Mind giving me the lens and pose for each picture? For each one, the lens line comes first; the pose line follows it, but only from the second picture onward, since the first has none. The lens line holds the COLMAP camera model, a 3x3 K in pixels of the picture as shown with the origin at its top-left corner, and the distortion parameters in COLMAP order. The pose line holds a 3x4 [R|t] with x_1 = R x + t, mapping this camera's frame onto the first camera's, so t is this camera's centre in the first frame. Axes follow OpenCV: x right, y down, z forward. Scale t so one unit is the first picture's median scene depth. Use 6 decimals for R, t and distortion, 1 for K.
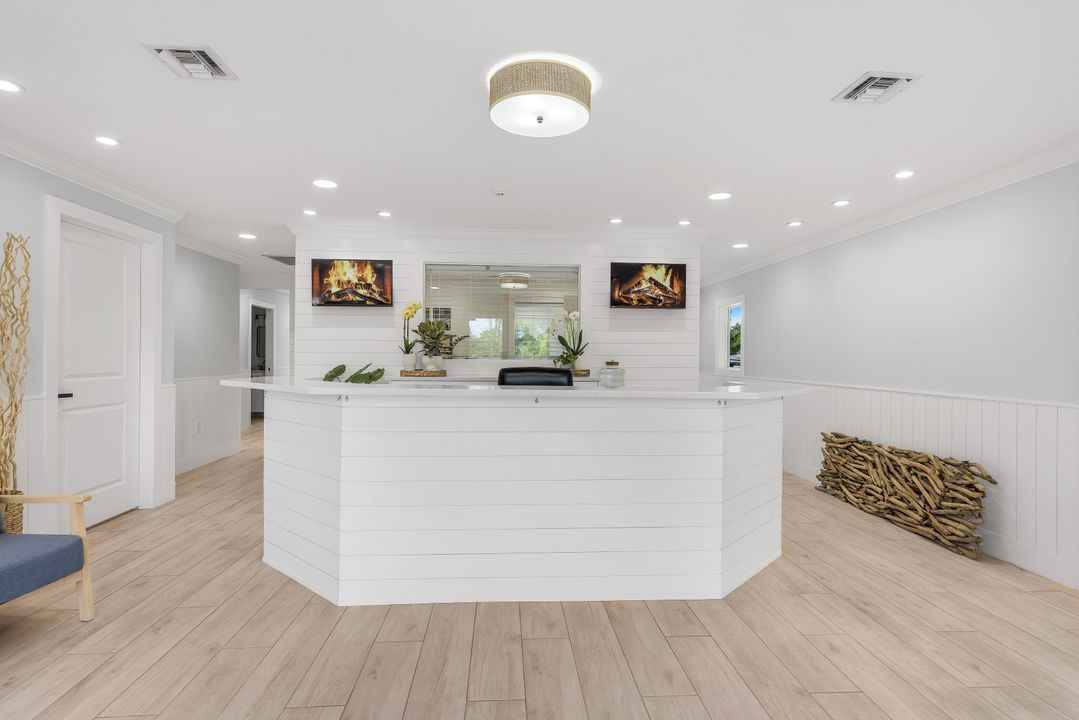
lens RADIAL K [[548.4, 0, 539.5], [0, 548.4, 360.0], [0, 0, 1]] dist [0.001998, 0.000915]
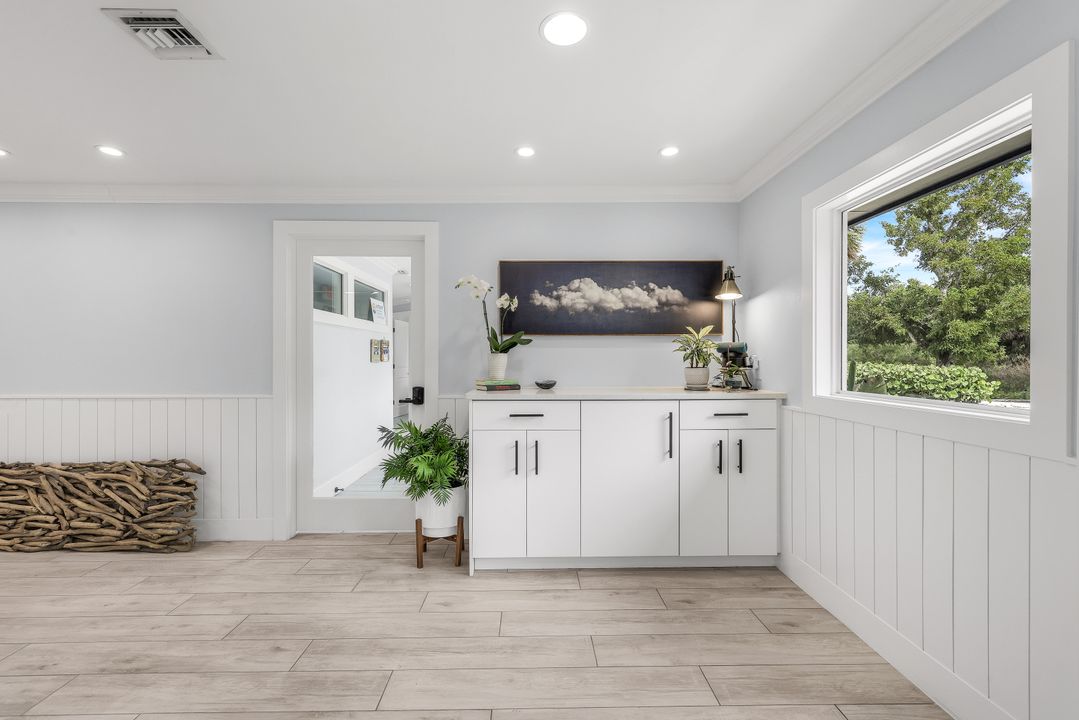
lens RADIAL K [[456.4, 0, 539.5], [0, 456.4, 360.0], [0, 0, 1]] dist [-0.000221, 0.000093]
pose [[0.049004, -0.010738, 0.998741, -0.036760], [0.008966, 0.999907, 0.010310, -0.003723], [-0.998758, 0.008449, 0.049096, 0.268270]]
